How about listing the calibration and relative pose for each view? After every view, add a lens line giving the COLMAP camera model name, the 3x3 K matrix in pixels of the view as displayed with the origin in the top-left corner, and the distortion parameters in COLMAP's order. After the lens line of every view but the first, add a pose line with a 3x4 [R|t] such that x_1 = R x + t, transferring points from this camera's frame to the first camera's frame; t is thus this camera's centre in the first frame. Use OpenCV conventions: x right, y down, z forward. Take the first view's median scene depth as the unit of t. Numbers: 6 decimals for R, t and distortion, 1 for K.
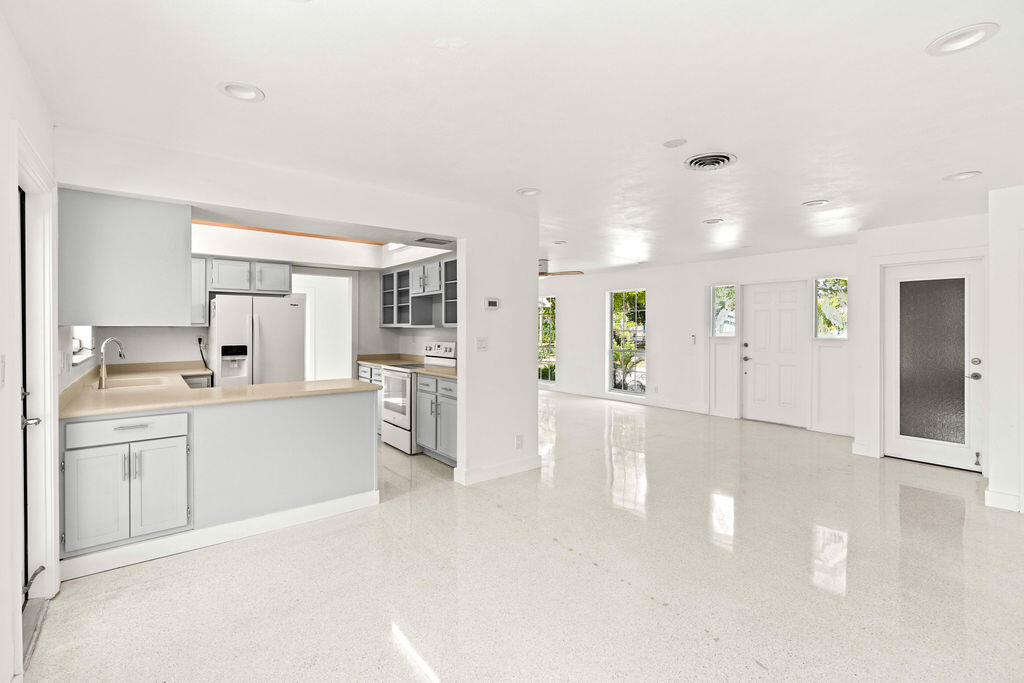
lens RADIAL K [[473.1, 0, 508.2], [0, 473.1, 333.4], [0, 0, 1]] dist [-0.004994, 0.000286]
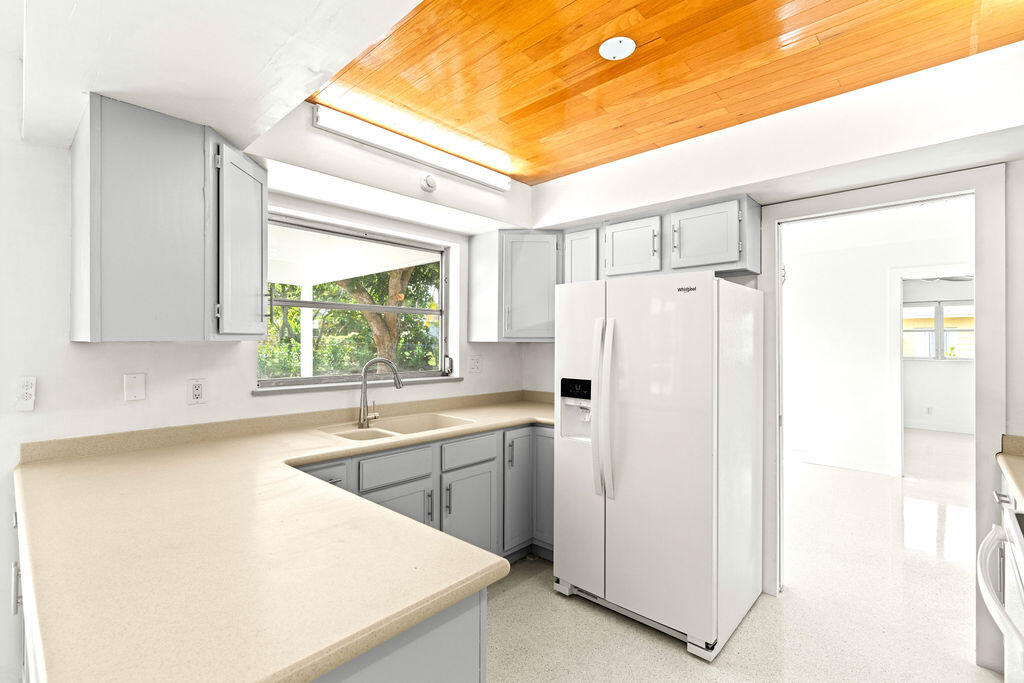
lens RADIAL K [[473.1, 0, 509.6], [0, 473.1, 343.2], [0, 0, 1]] dist [-0.004994, 0.000286]
pose [[0.180669, 0.002261, -0.983541, -0.074047], [-0.015571, 0.999879, -0.000562, -0.010768], [0.983421, 0.015417, 0.180682, 0.748816]]
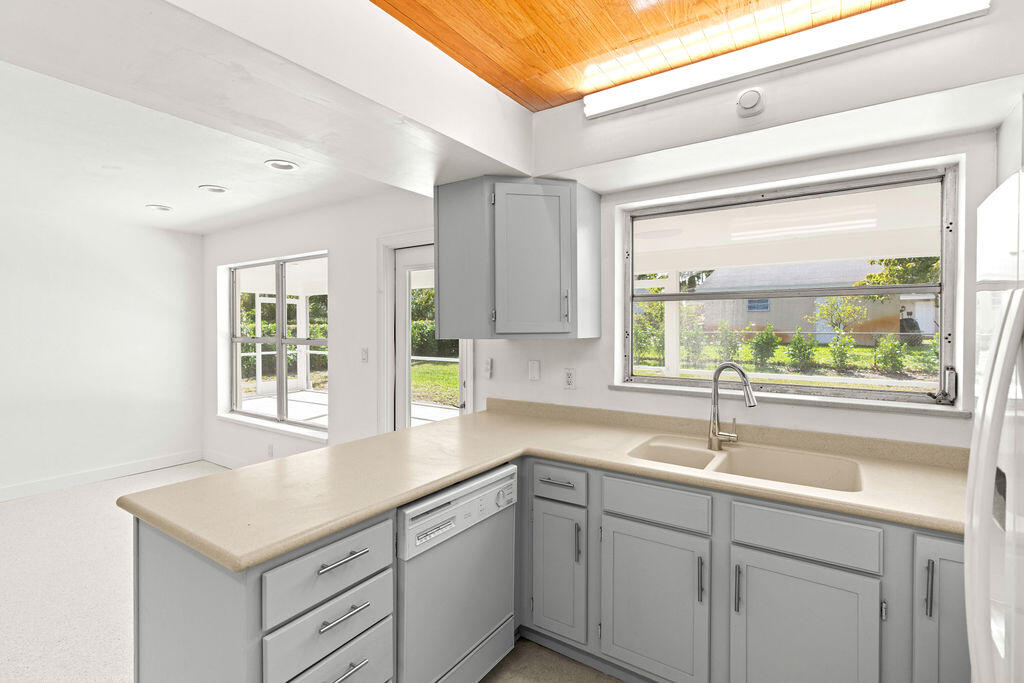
lens RADIAL K [[473.1, 0, 510.0], [0, 473.1, 333.2], [0, 0, 1]] dist [-0.004994, 0.000286]
pose [[-0.949802, -0.003965, -0.312827, -0.332096], [-0.009625, 0.999817, 0.016549, -0.021235], [0.312704, 0.018729, -0.949666, 1.031794]]
